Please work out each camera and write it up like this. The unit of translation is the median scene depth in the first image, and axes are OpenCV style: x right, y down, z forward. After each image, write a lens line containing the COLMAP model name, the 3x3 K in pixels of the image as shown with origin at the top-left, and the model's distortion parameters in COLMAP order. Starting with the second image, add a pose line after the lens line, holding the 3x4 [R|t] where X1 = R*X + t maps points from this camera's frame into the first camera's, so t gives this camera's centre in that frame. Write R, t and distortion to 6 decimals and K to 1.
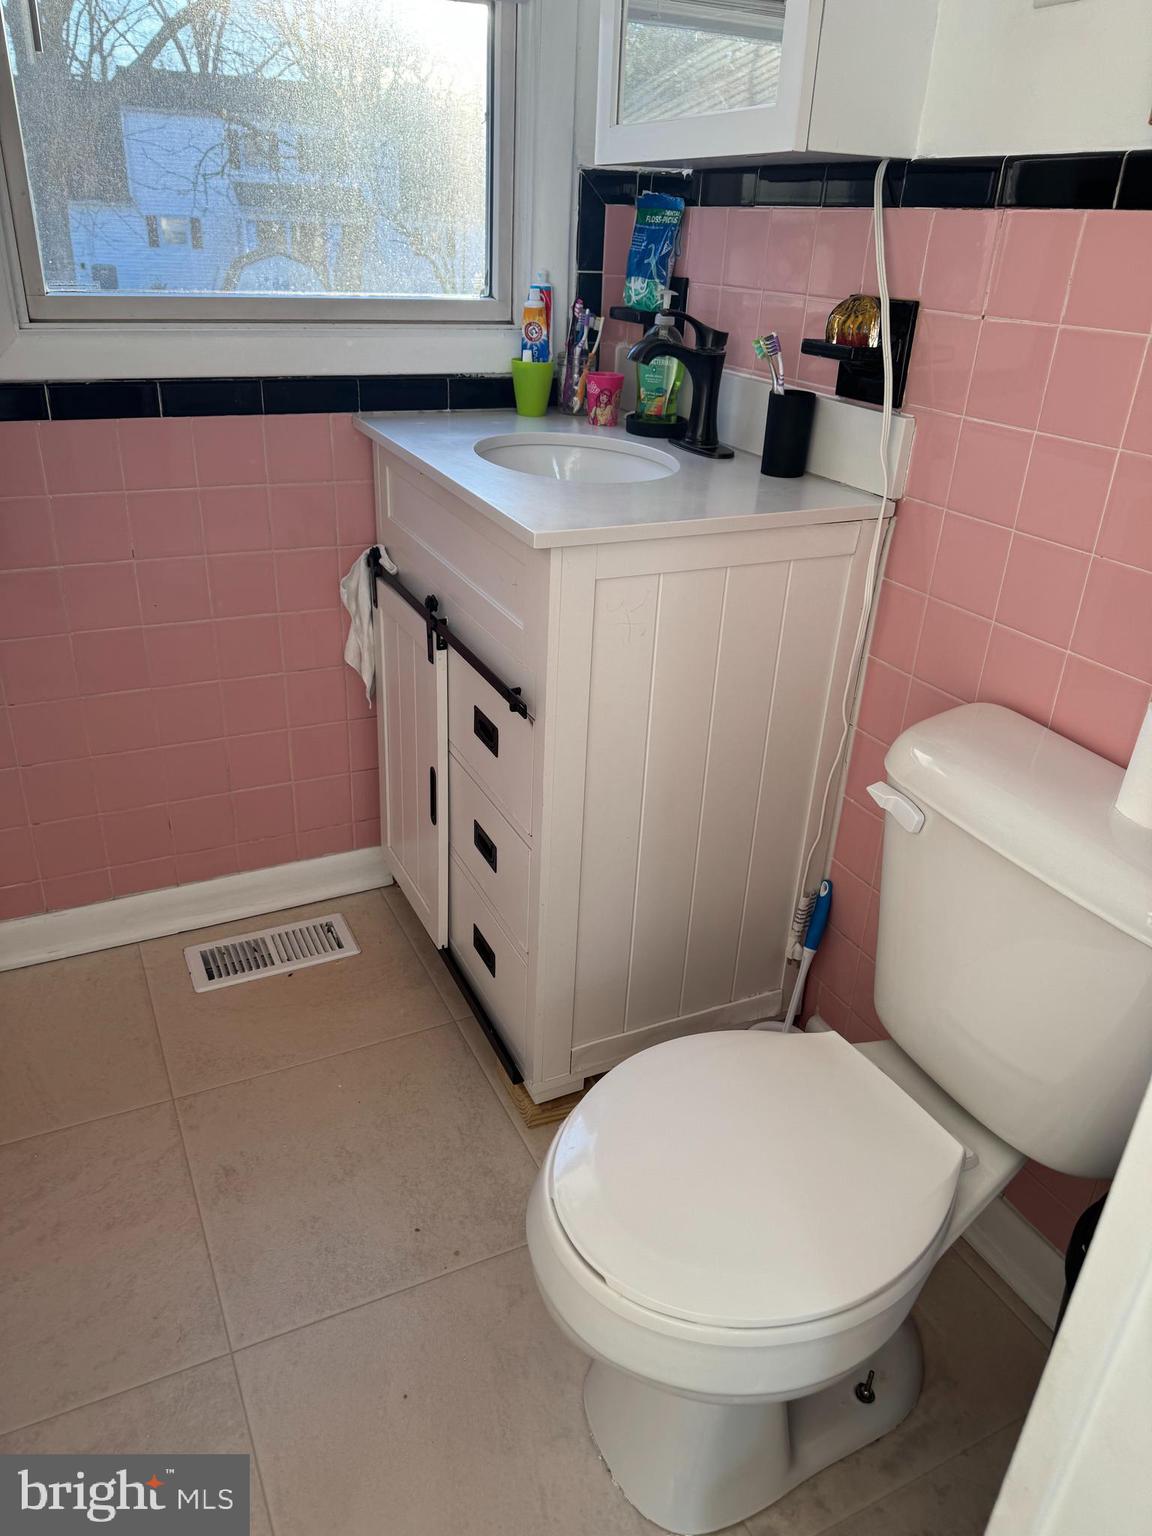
lens RADIAL K [[1068.6, 0, 578.6], [0, 1068.6, 757.8], [0, 0, 1]] dist [0.044641, -0.015543]
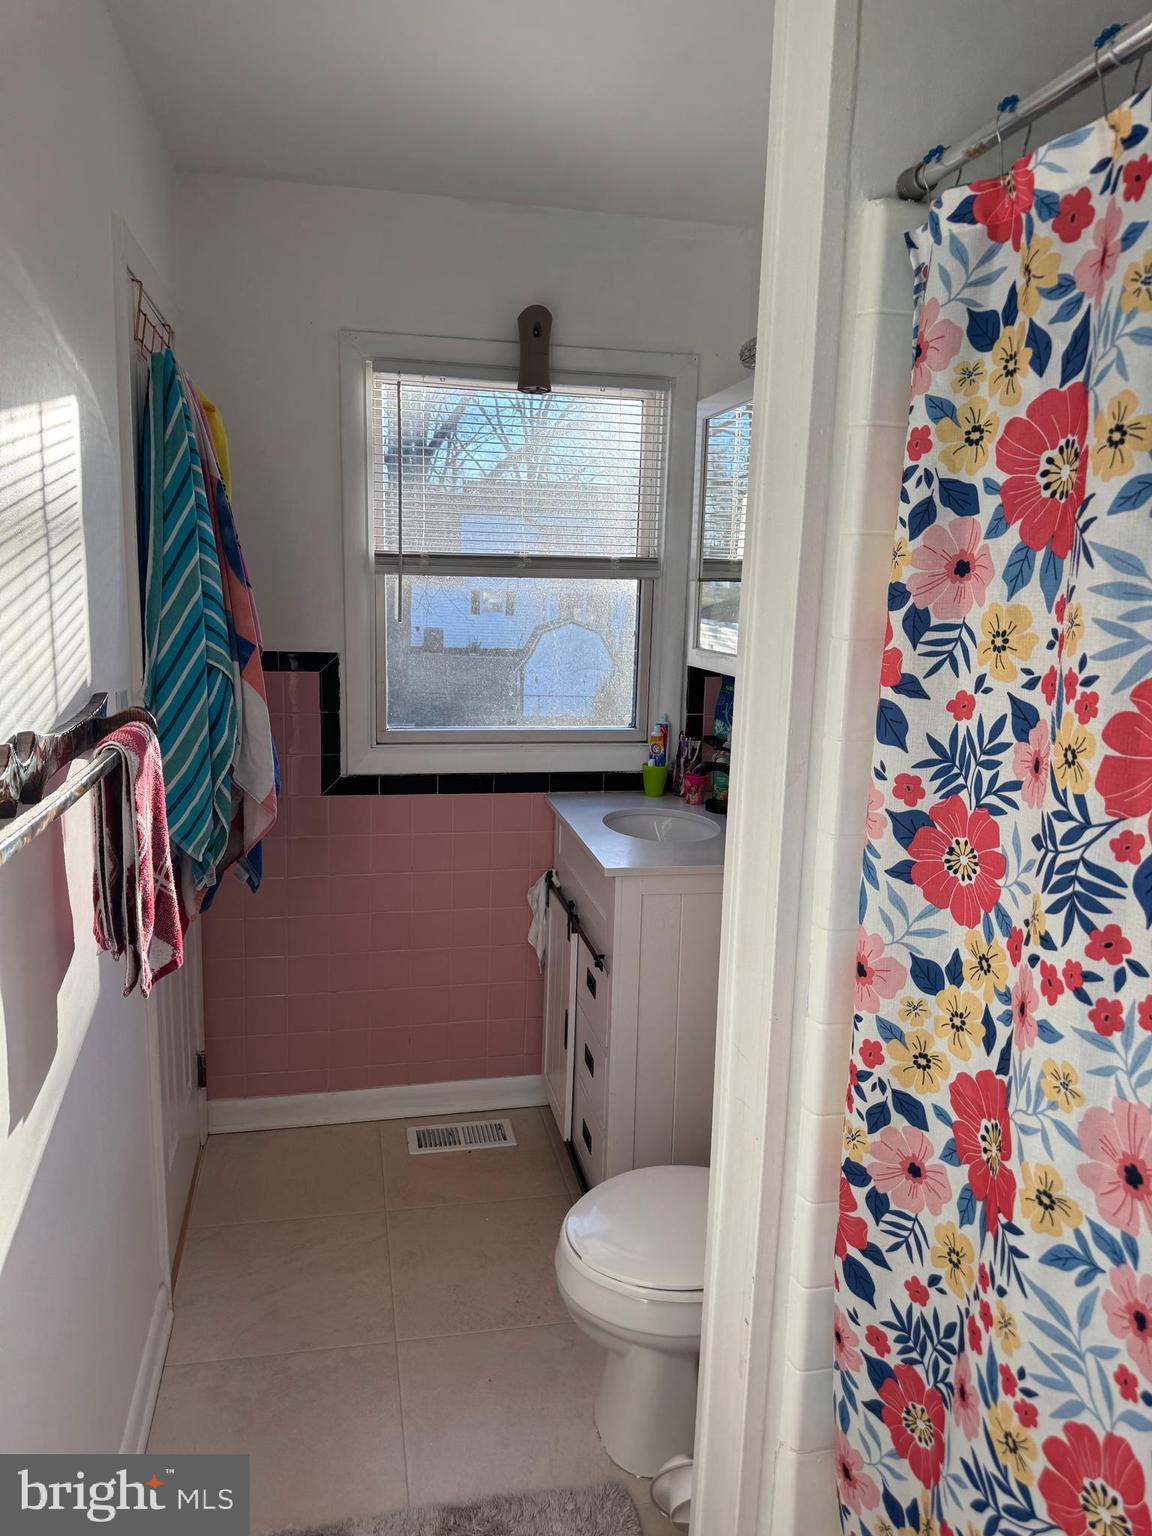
lens RADIAL K [[1068.6, 0, 571.0], [0, 1068.6, 772.0], [0, 0, 1]] dist [0.044641, -0.015543]
pose [[0.968152, 0.032604, -0.248232, 0.236671], [-0.101902, 0.956960, -0.271742, 0.097011], [0.228688, 0.288382, 0.929805, -0.539467]]
